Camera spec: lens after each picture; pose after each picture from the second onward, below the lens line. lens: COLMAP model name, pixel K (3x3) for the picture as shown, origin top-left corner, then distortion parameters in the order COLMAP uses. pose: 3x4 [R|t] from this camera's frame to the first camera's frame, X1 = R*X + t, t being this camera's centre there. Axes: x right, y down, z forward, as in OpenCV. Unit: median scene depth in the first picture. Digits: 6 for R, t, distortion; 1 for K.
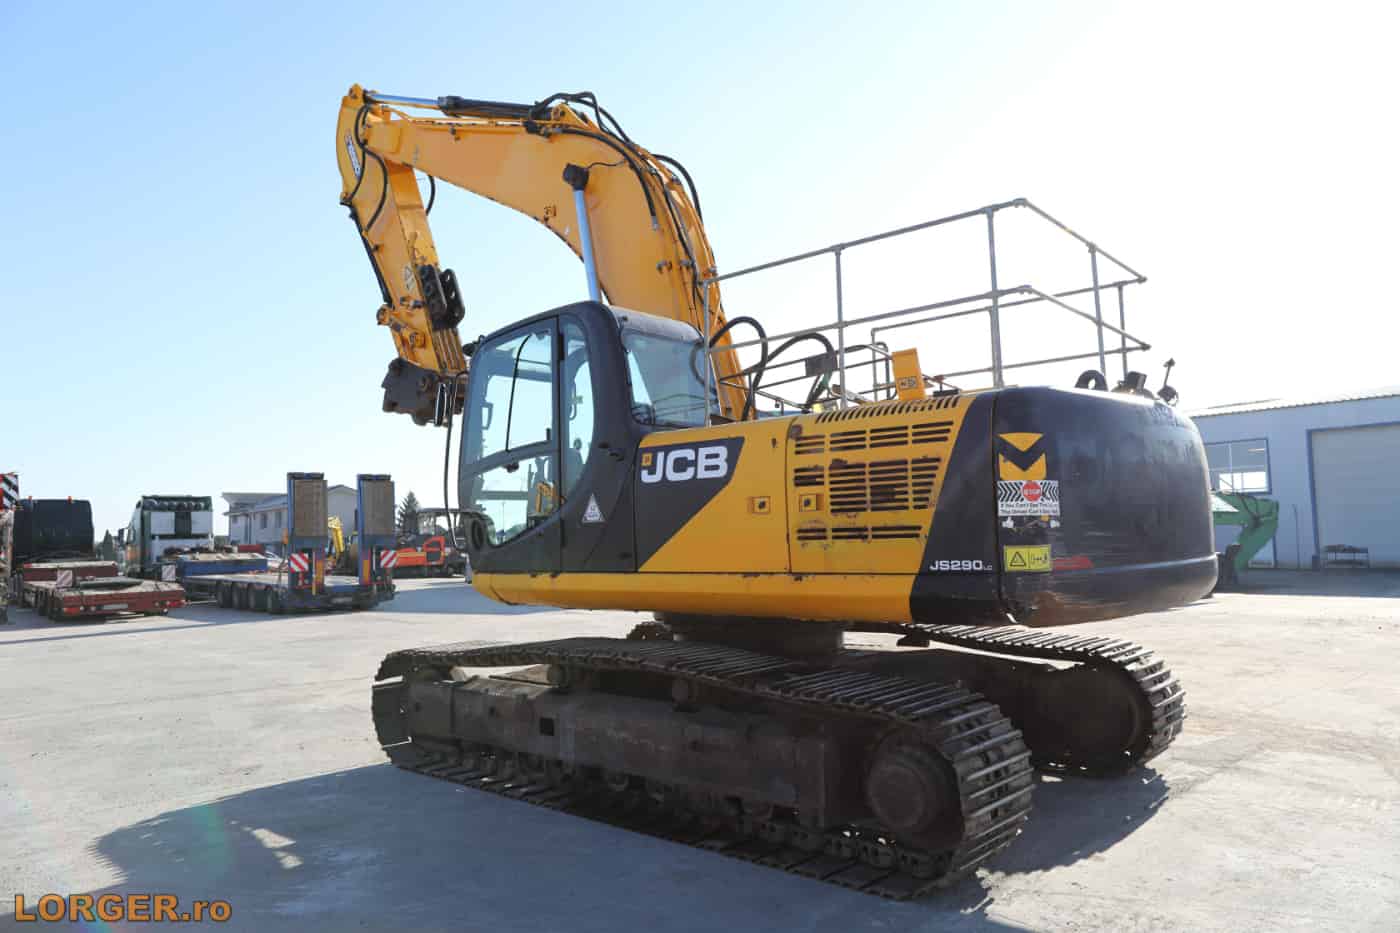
lens RADIAL K [[941.6, 0, 700.1], [0, 941.6, 449.5], [0, 0, 1]] dist [-0.022171, 0.000344]
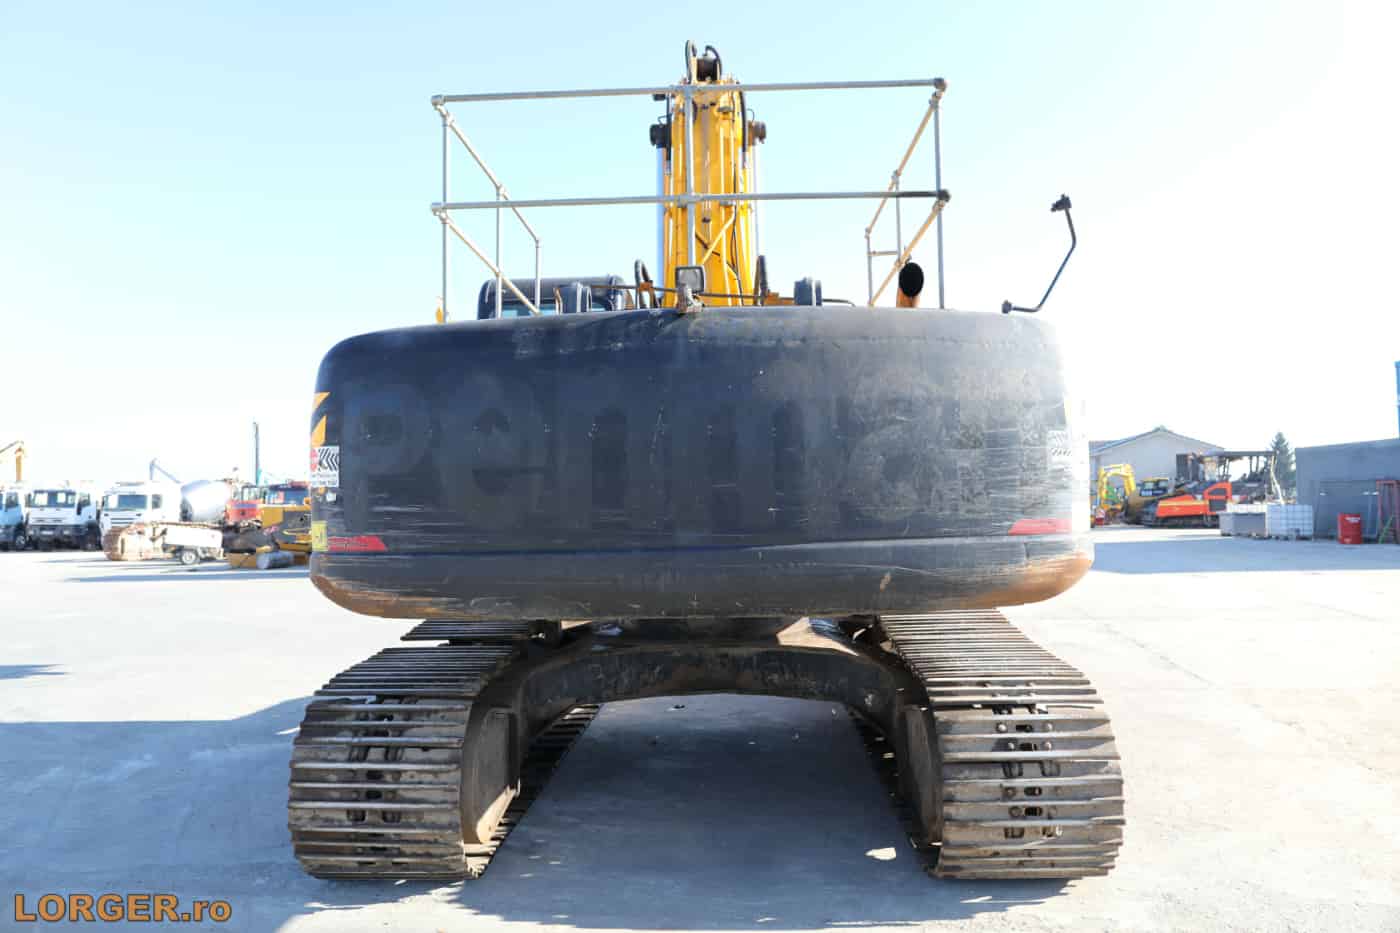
lens RADIAL K [[941.6, 0, 700.1], [0, 941.6, 449.5], [0, 0, 1]] dist [-0.022171, 0.000344]
pose [[0.637825, -0.033485, -0.769453, 1.147023], [0.077747, 0.996750, 0.021070, 0.040525], [0.766247, -0.073262, 0.638356, 0.655701]]
